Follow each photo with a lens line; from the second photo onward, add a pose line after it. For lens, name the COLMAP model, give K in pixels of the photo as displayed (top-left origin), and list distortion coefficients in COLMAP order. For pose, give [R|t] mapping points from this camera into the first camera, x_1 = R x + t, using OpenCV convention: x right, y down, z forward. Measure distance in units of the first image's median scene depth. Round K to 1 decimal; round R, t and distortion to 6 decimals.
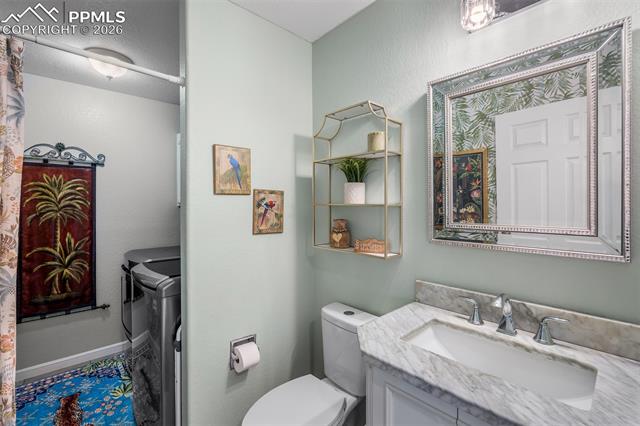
lens RADIAL K [[284.4, 0, 318.8], [0, 284.4, 210.3], [0, 0, 1]] dist [-0.003958, 0.000904]
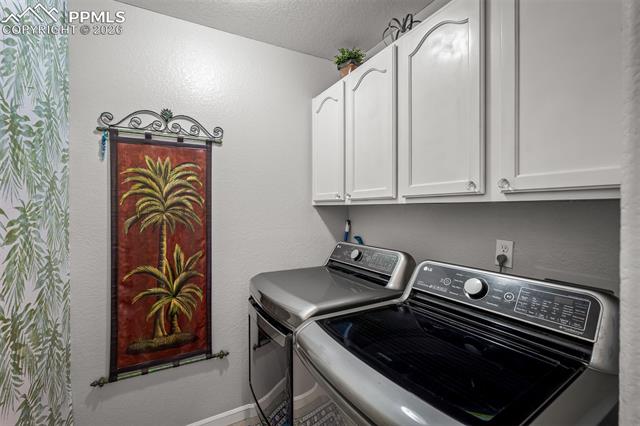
lens RADIAL K [[284.4, 0, 320.8], [0, 284.4, 212.7], [0, 0, 1]] dist [-0.003958, 0.000904]
pose [[0.971374, -0.000270, -0.237556, -0.399934], [0.000019, 0.999999, -0.001056, 0.005502], [0.237557, 0.001021, 0.971373, 0.436016]]
